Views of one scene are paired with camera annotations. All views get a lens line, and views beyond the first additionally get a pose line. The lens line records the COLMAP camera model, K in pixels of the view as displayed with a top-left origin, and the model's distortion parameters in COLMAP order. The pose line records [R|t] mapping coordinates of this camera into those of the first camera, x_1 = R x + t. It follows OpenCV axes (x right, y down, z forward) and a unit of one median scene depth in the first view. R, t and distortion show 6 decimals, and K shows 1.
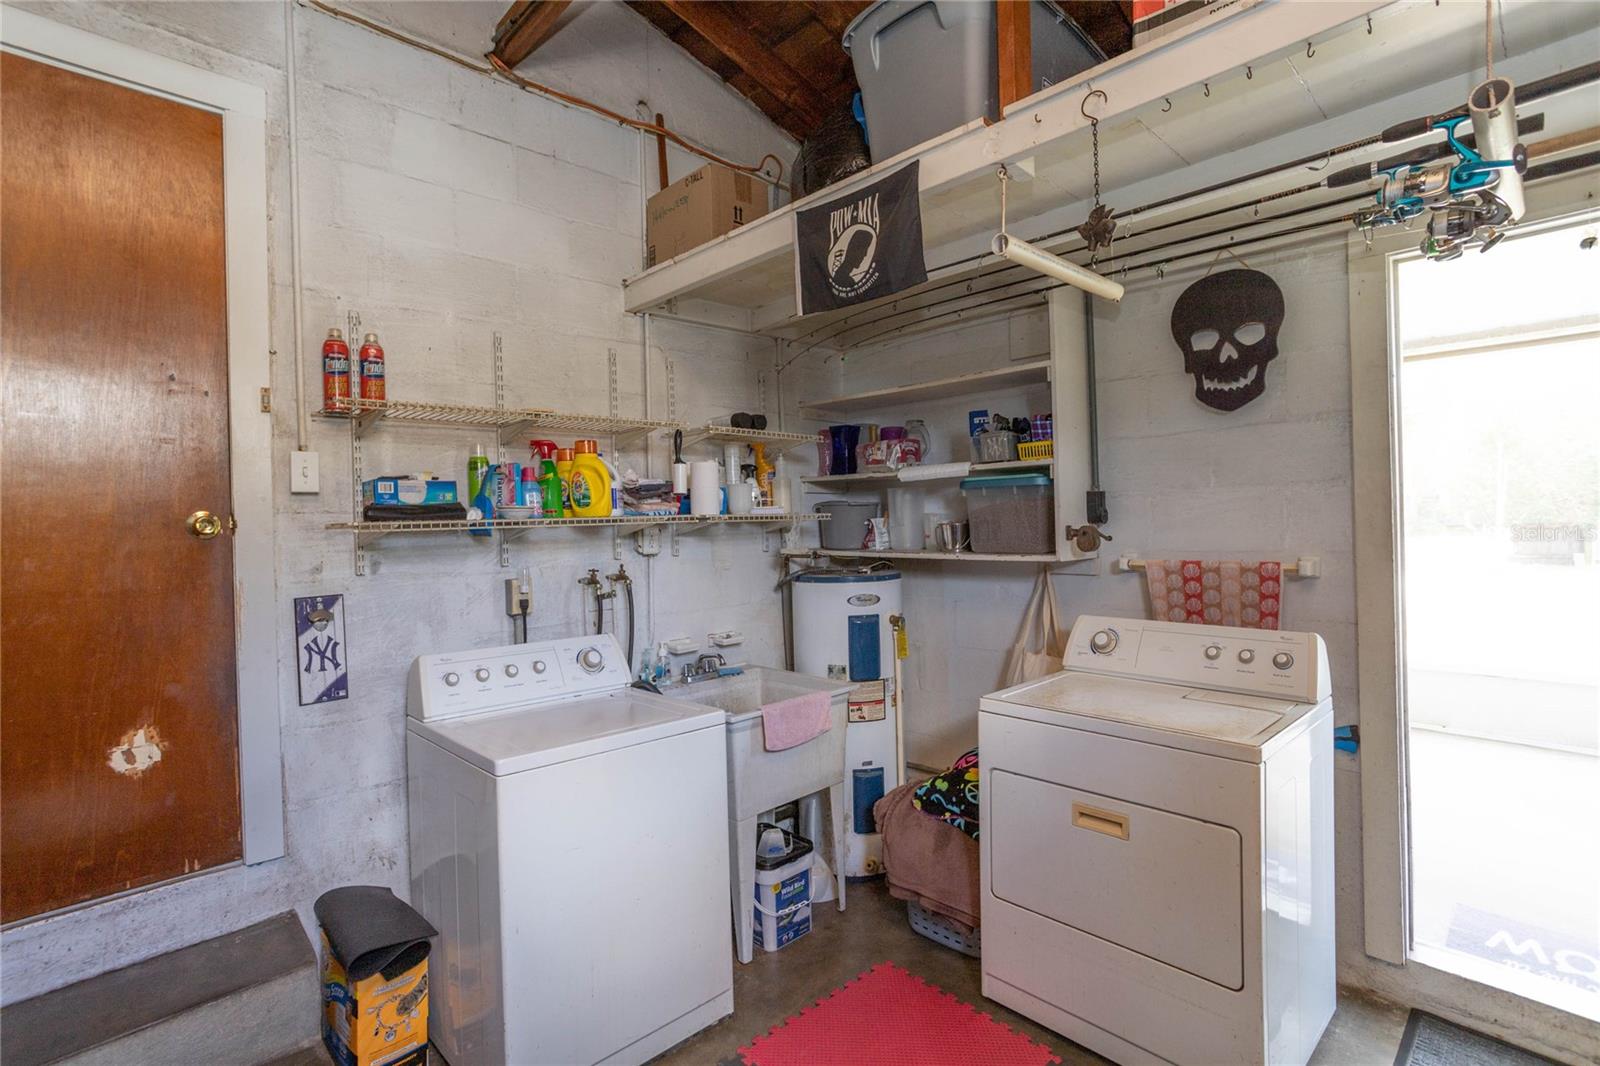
lens RADIAL K [[794.1, 0, 797.9], [0, 794.1, 524.3], [0, 0, 1]] dist [0.029679, 0.000361]
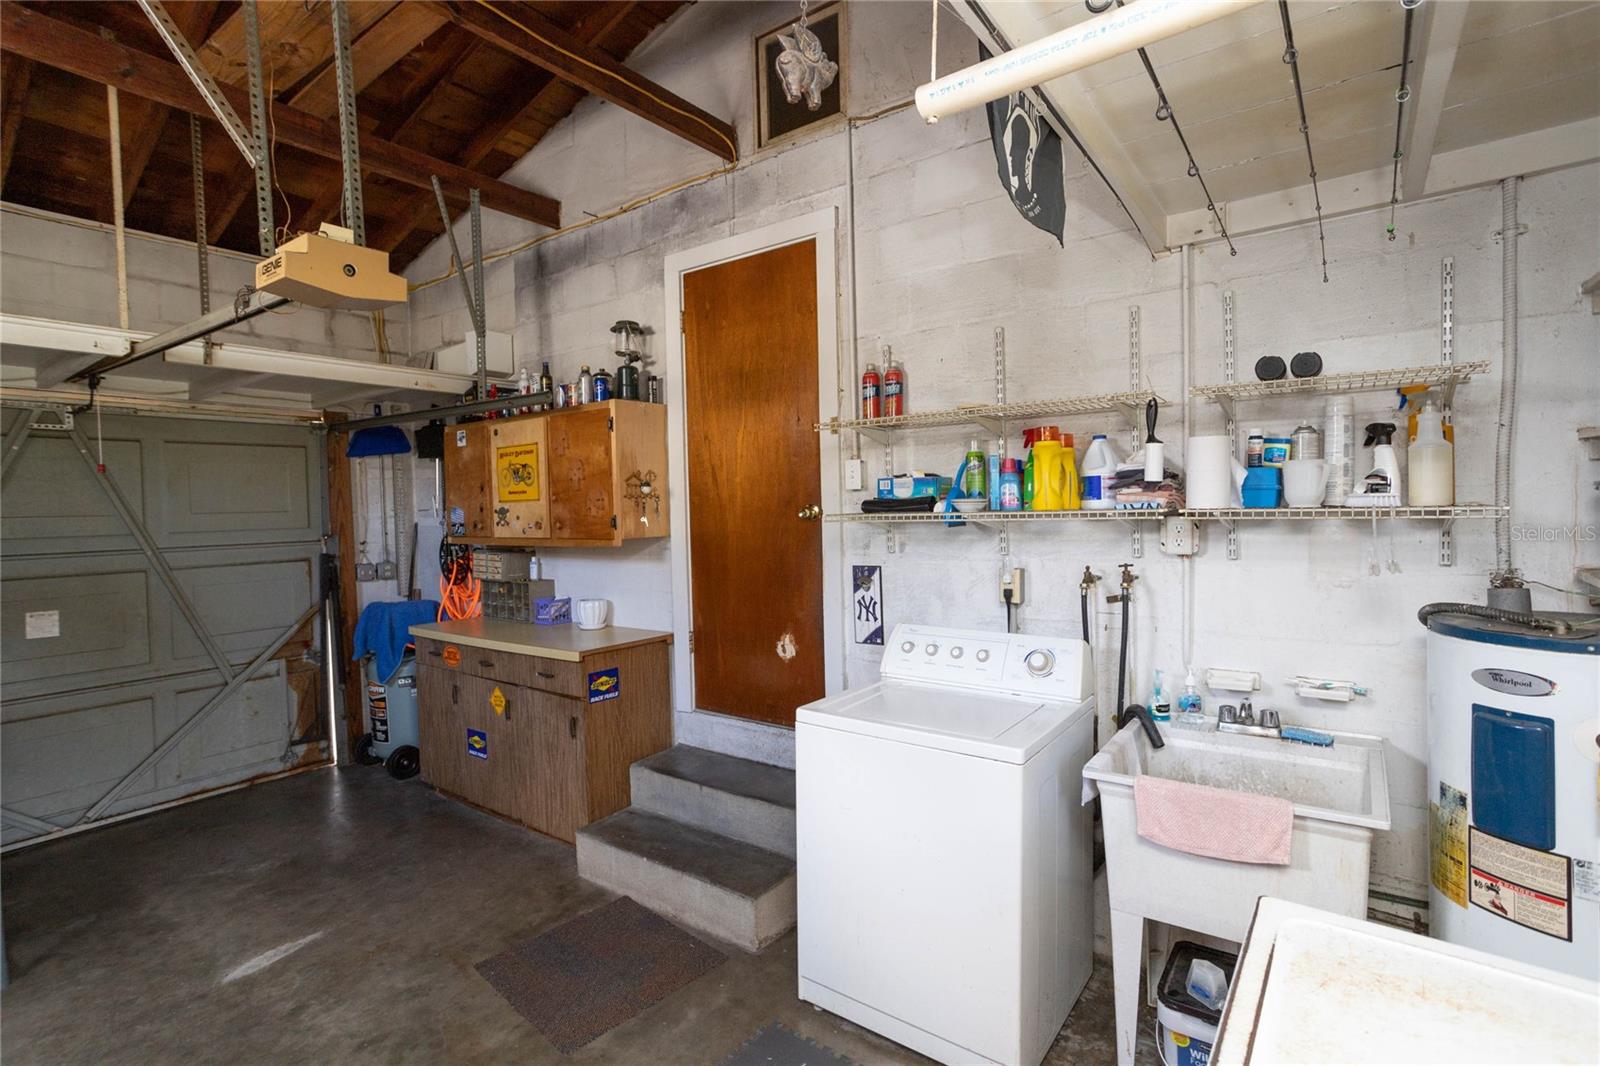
lens RADIAL K [[779.9, 0, 780.6], [0, 779.9, 530.3], [0, 0, 1]] dist [-0.002000, -0.000042]
pose [[0.181159, 0.056366, -0.981837, 0.635013], [0.014289, 0.998100, 0.059936, -0.048778], [0.983350, -0.024887, 0.180010, 0.594884]]
